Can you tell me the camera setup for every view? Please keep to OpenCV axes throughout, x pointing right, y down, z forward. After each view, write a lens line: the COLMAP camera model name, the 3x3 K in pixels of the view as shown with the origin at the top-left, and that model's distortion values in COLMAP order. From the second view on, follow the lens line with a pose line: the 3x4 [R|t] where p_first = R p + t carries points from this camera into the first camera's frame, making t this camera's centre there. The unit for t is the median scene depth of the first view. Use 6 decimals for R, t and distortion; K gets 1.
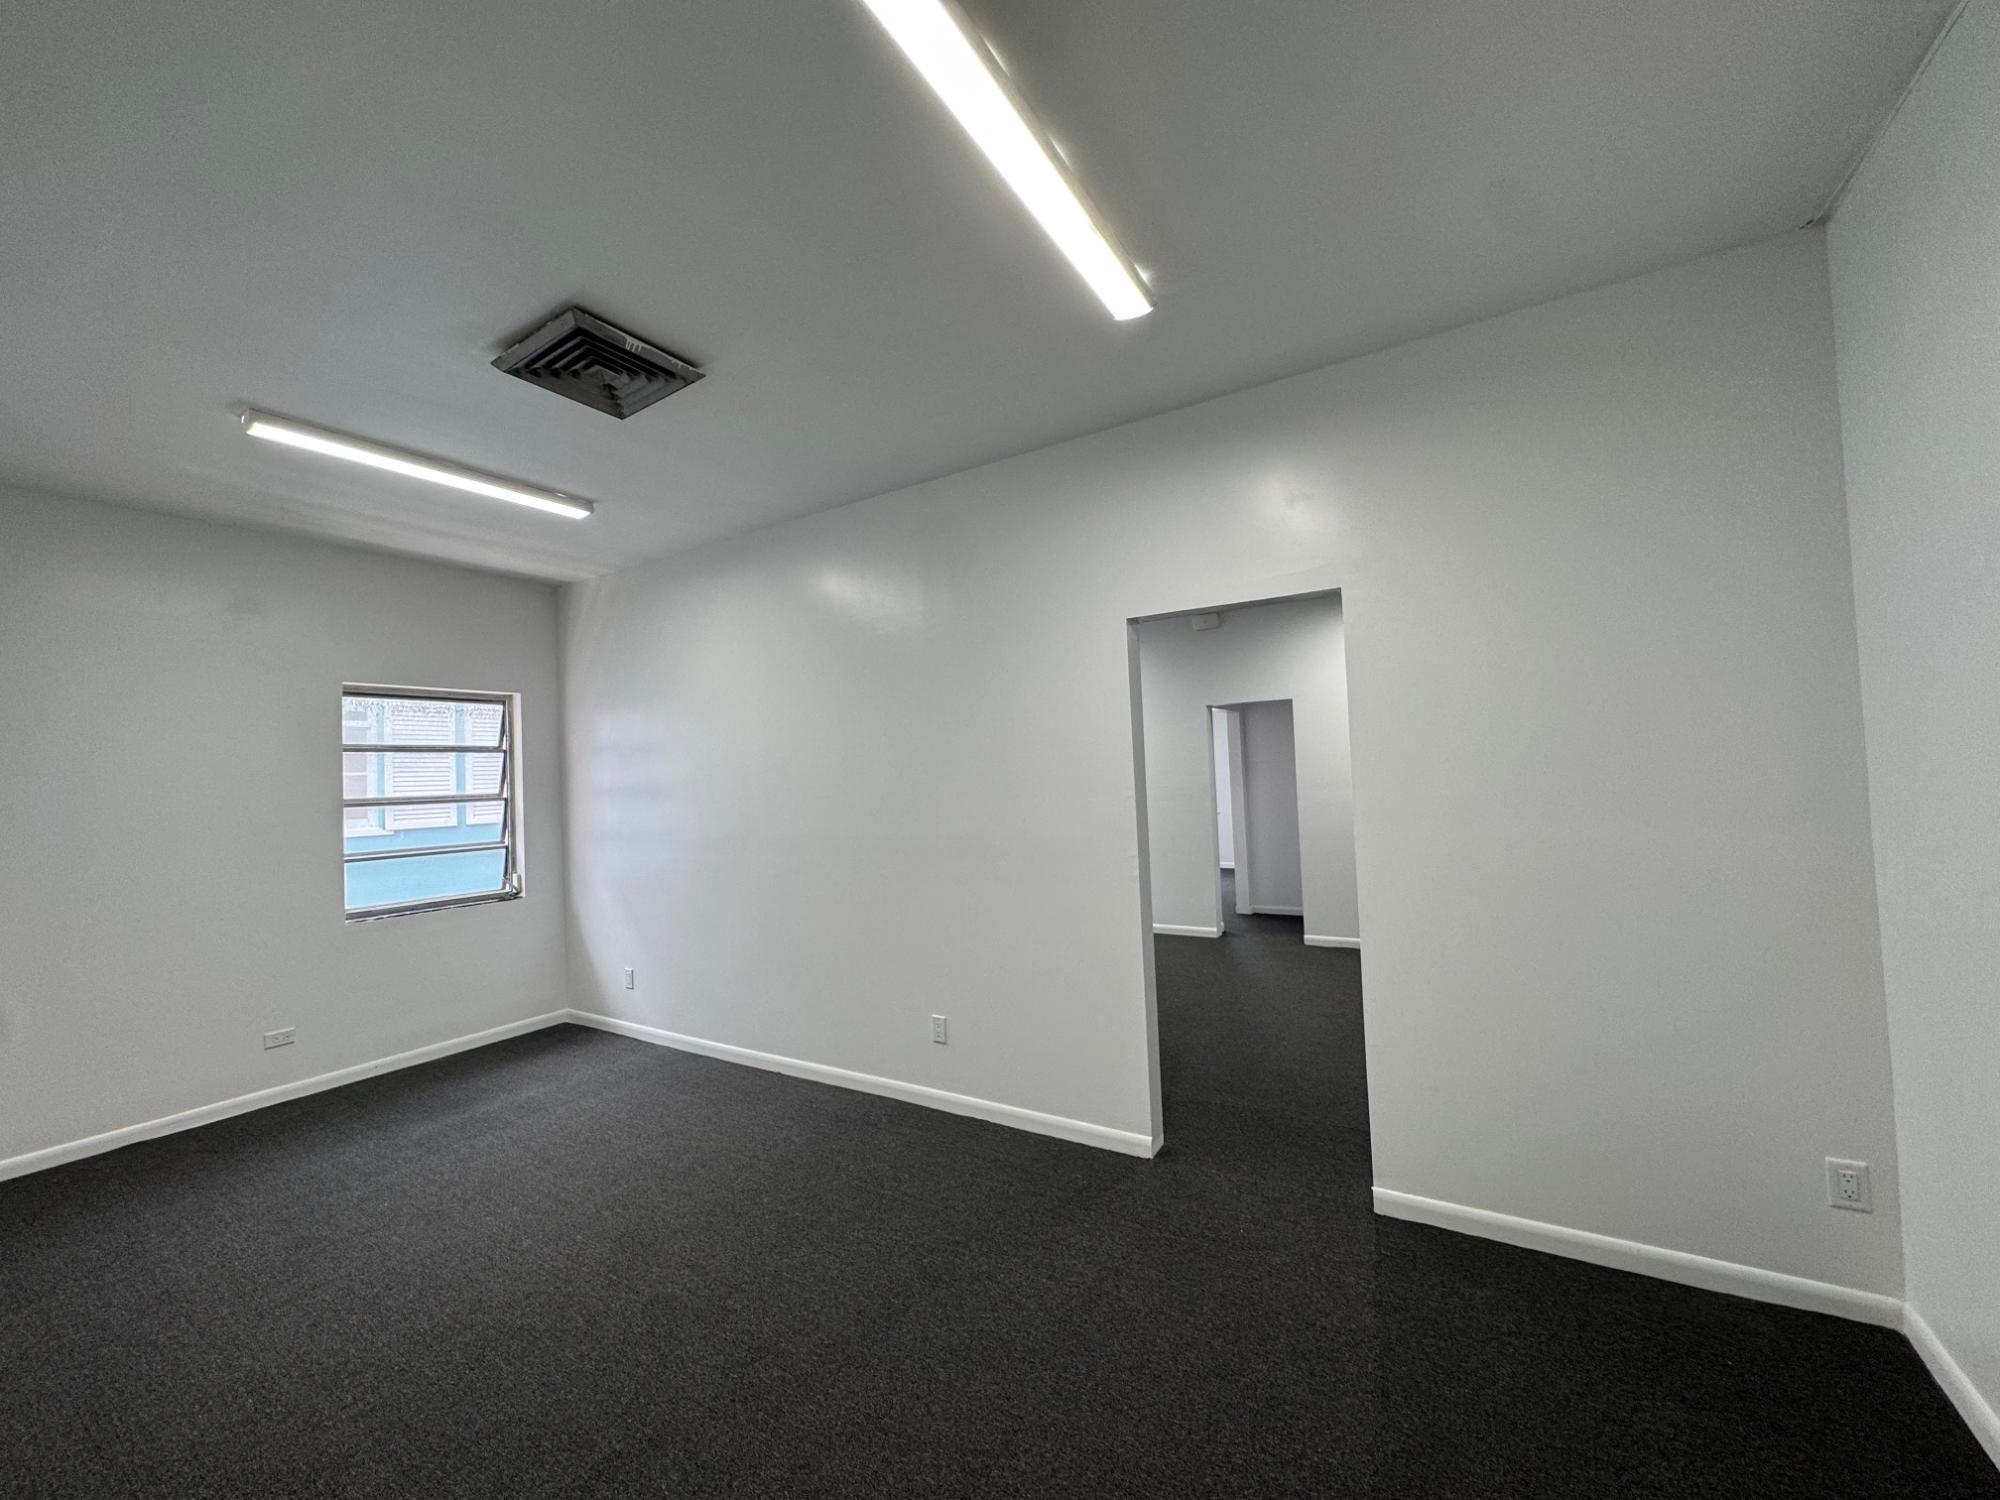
lens RADIAL K [[766.2, 0, 1036.6], [0, 766.2, 743.8], [0, 0, 1]] dist [-0.000504, 0.000043]
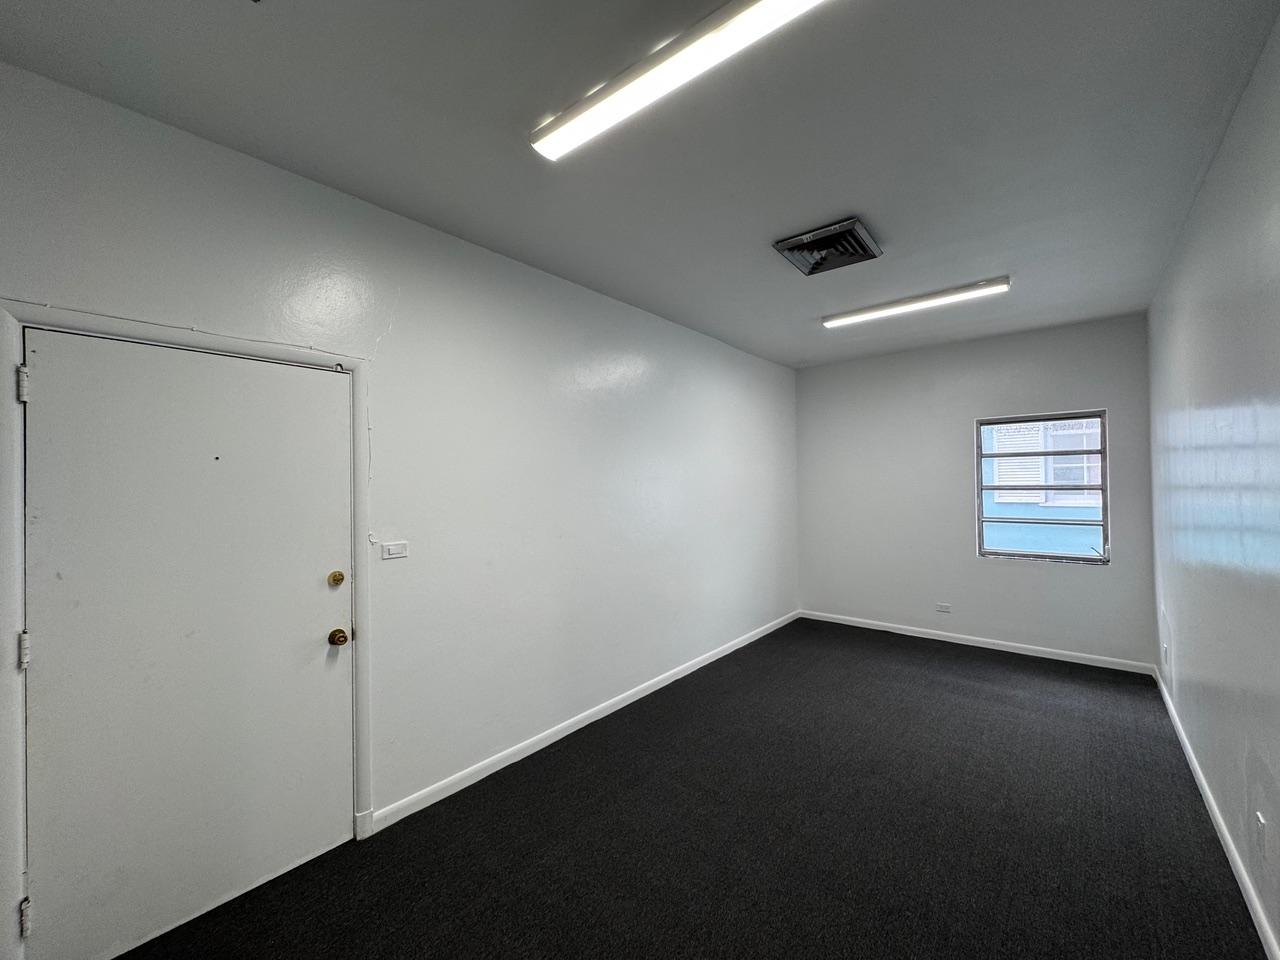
lens RADIAL K [[515.3, 0, 640.0], [0, 515.3, 480.0], [0, 0, 1]] dist [0.000597, 0.000070]
pose [[-0.147156, 0.036100, -0.988454, 0.363123], [0.057013, 0.997982, 0.027960, -0.016992], [0.987469, -0.052240, -0.148917, 0.405145]]
